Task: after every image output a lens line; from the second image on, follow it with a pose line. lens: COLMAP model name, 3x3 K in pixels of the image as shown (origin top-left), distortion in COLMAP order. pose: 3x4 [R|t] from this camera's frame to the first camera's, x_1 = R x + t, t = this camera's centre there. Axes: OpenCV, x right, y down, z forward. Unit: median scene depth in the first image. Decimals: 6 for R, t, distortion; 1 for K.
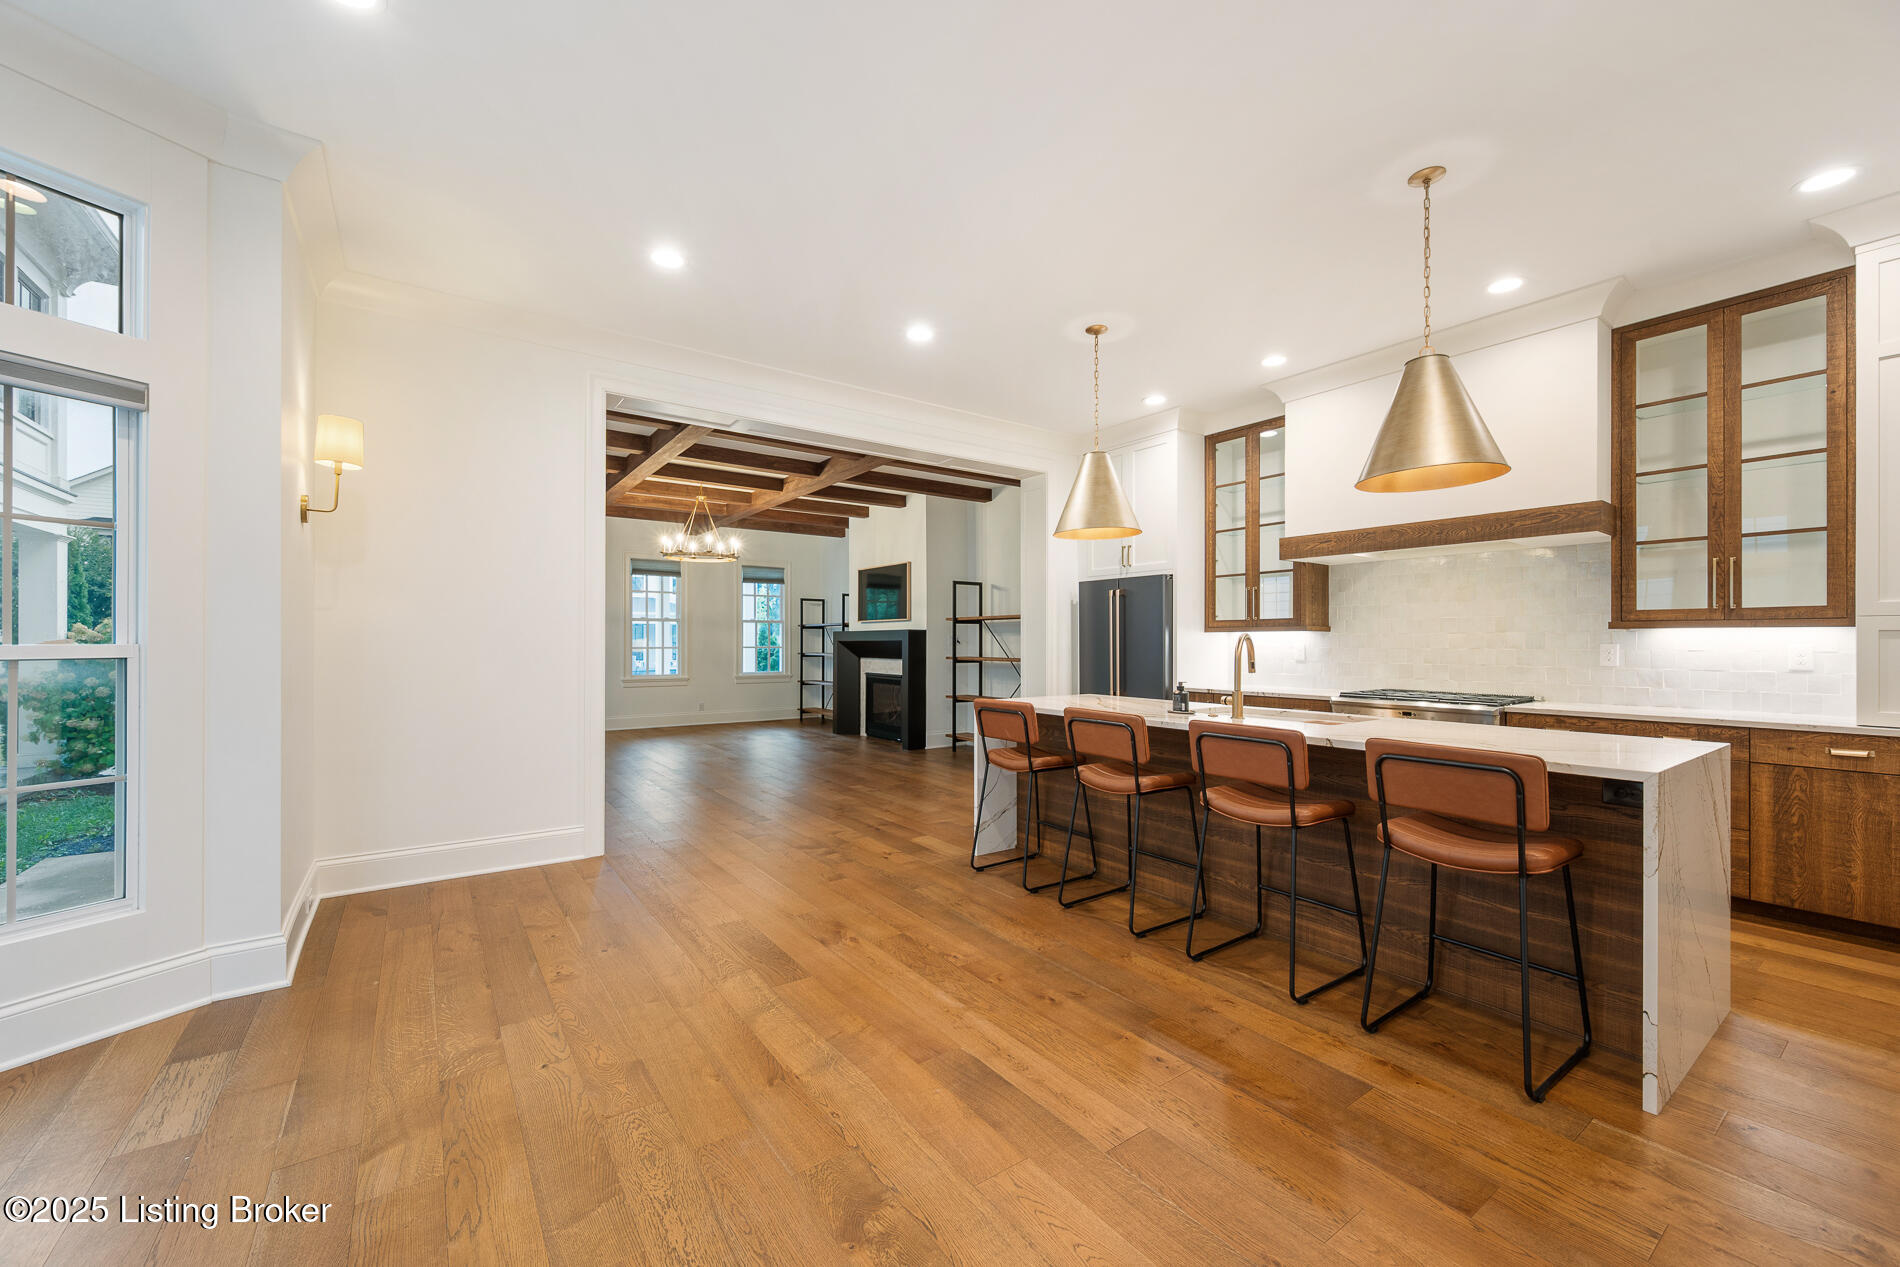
lens RADIAL K [[755.7, 0, 951.0], [0, 755.7, 639.5], [0, 0, 1]] dist [0.000715, -0.000057]
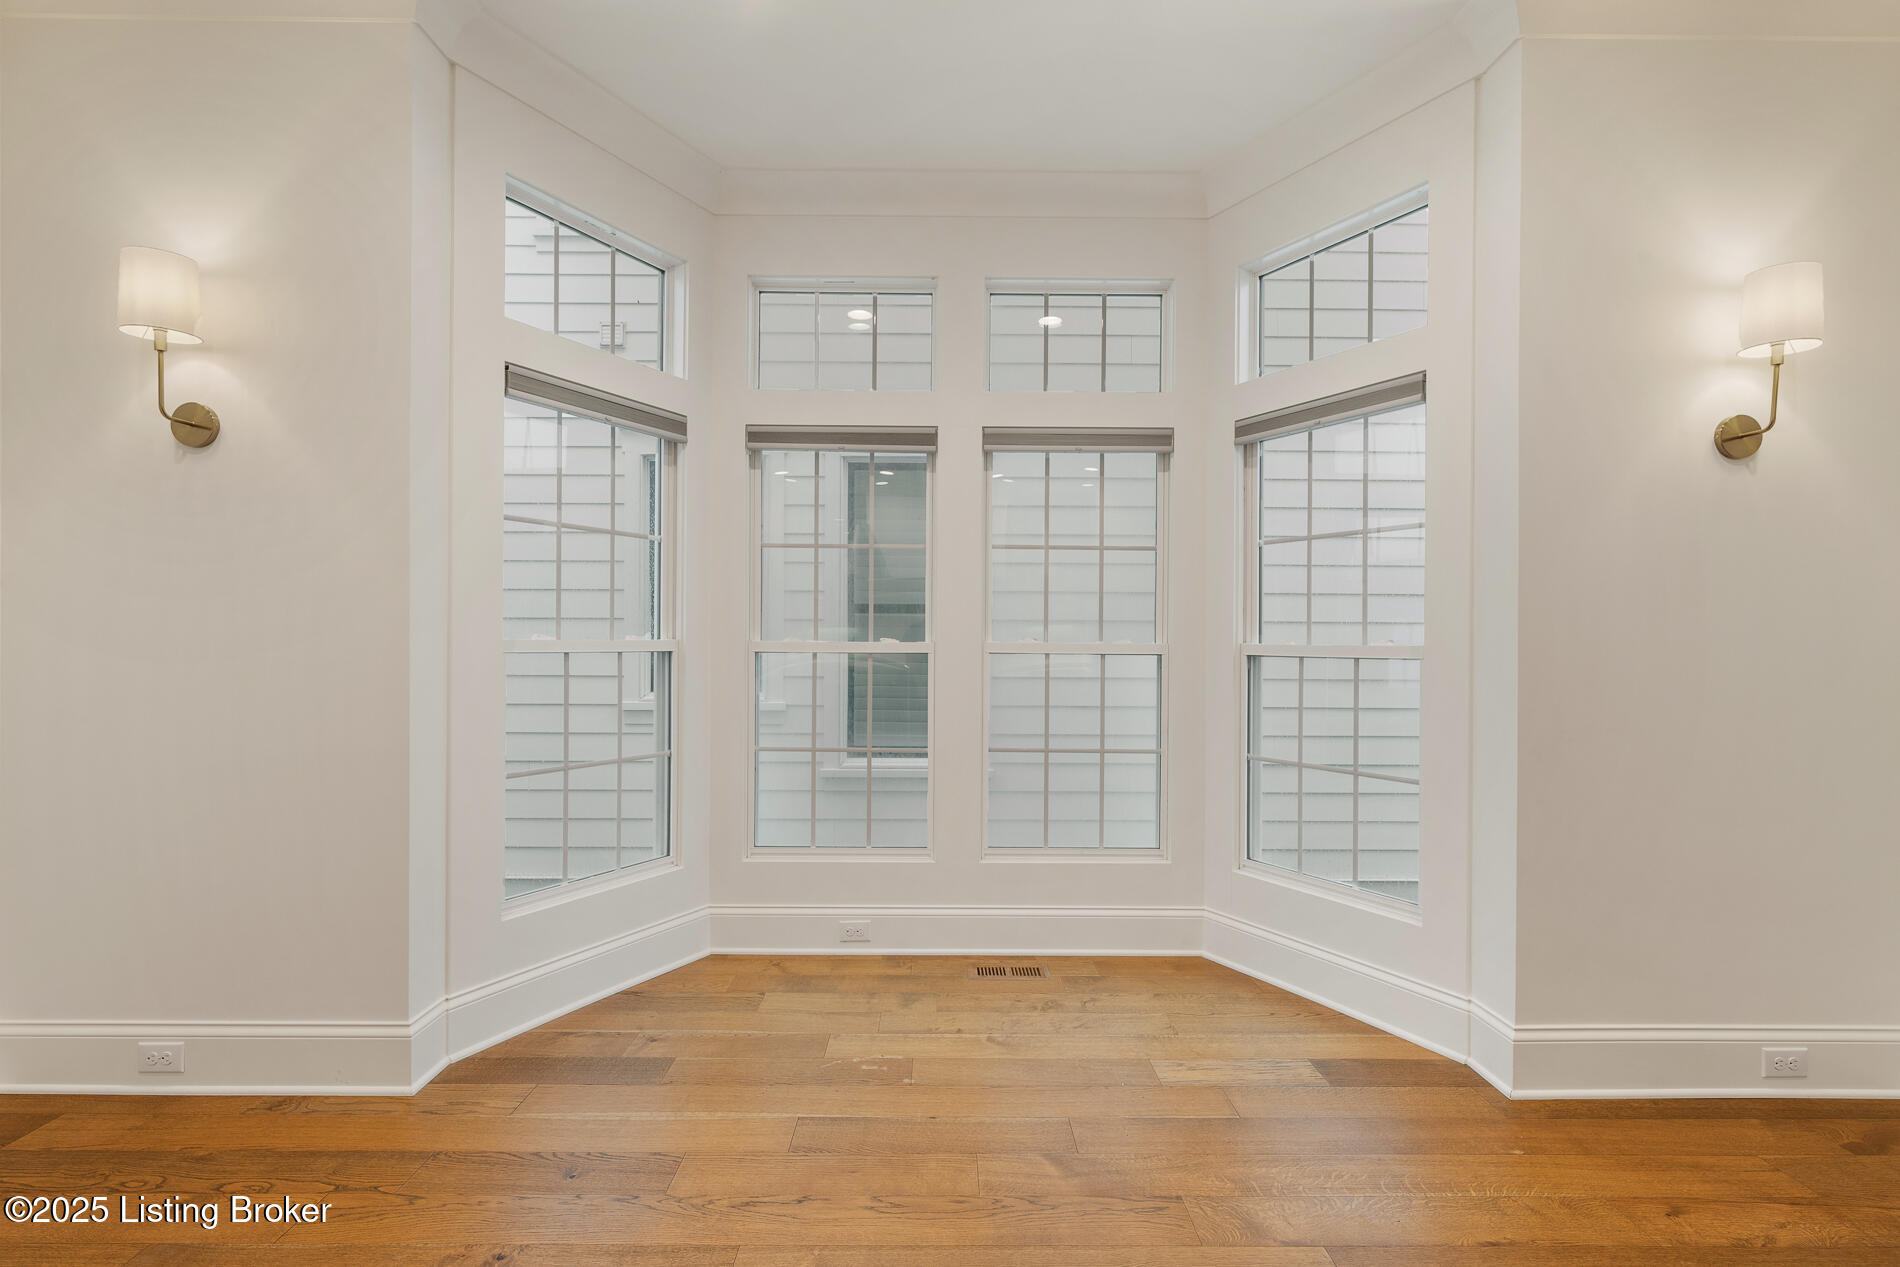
lens RADIAL K [[858.2, 0, 953.4], [0, 858.2, 644.3], [0, 0, 1]] dist [0.000127, -0.000092]
pose [[-0.584991, -0.008980, -0.810990, 0.182466], [-0.001576, 0.999949, -0.009935, 0.014104], [0.811038, -0.004534, -0.584976, 1.233263]]
